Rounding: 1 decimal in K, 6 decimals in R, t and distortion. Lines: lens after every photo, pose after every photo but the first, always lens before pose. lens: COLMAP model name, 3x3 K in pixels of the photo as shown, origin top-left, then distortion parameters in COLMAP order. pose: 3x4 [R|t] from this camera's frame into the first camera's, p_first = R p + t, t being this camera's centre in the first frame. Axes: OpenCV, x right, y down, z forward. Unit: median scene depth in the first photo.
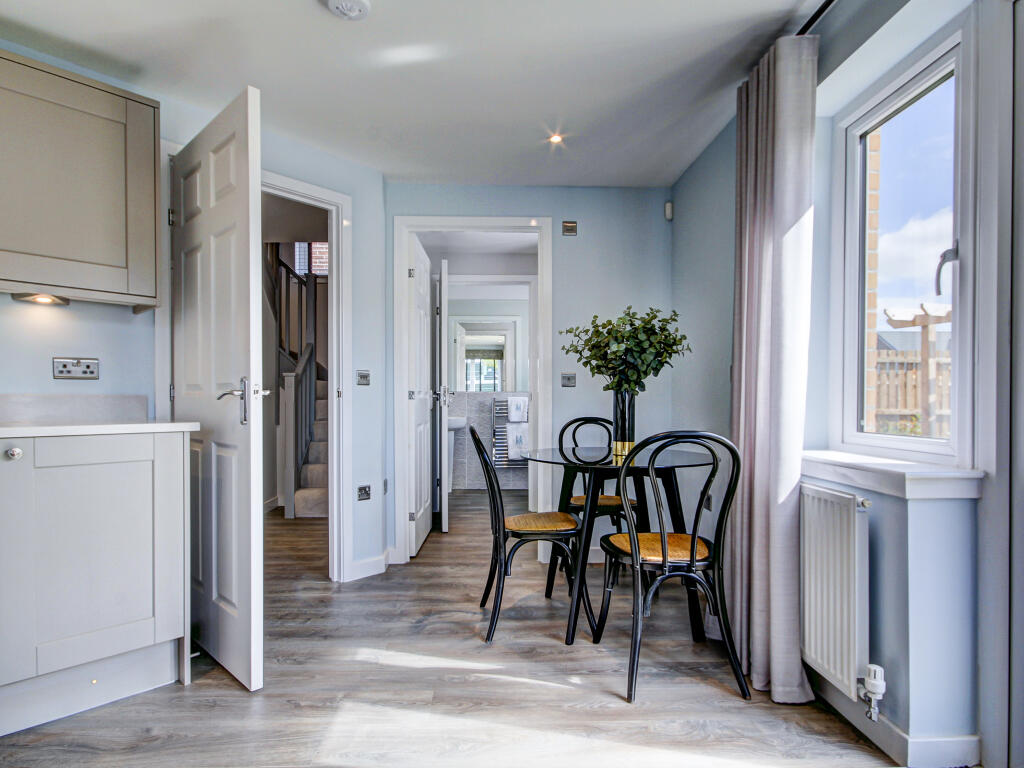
lens RADIAL K [[569.2, 0, 498.5], [0, 569.2, 405.5], [0, 0, 1]] dist [0.000336, 0.000067]
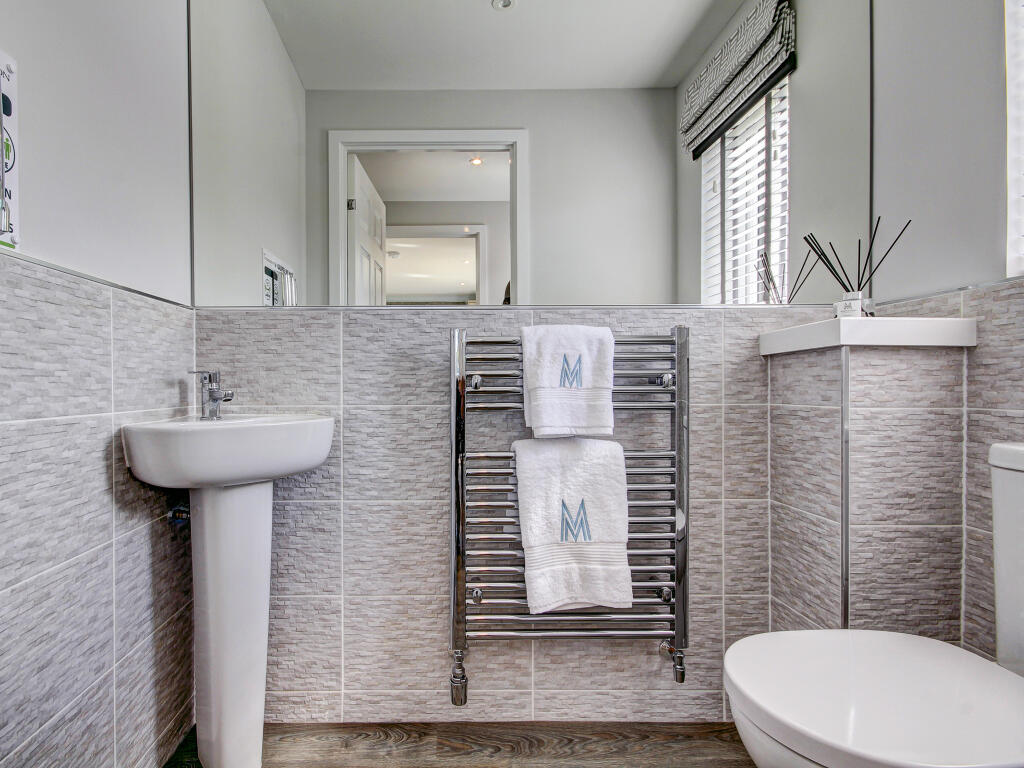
lens RADIAL K [[495.6, 0, 515.5], [0, 495.6, 387.6], [0, 0, 1]] dist [-0.000447, 0.001881]
pose [[0.991508, -0.004320, 0.129973, -0.024121], [0.004490, 0.999989, -0.001014, 0.021426], [-0.129967, 0.001589, 0.991517, 1.758472]]
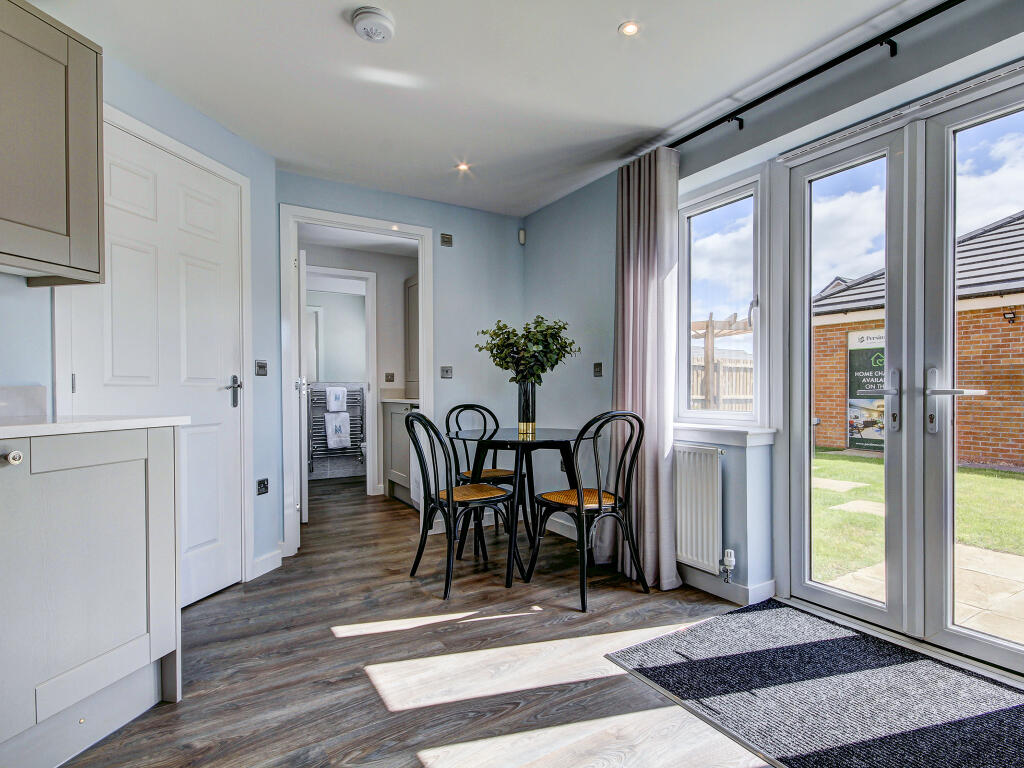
lens RADIAL K [[554.2, 0, 514.5], [0, 554.2, 395.0], [0, 0, 1]] dist [-0.000405, 0.000595]
pose [[0.859248, -0.009610, 0.511469, -0.433256], [0.009875, 0.999949, 0.002199, -0.000256], [-0.511464, 0.003161, 0.859299, -0.037666]]
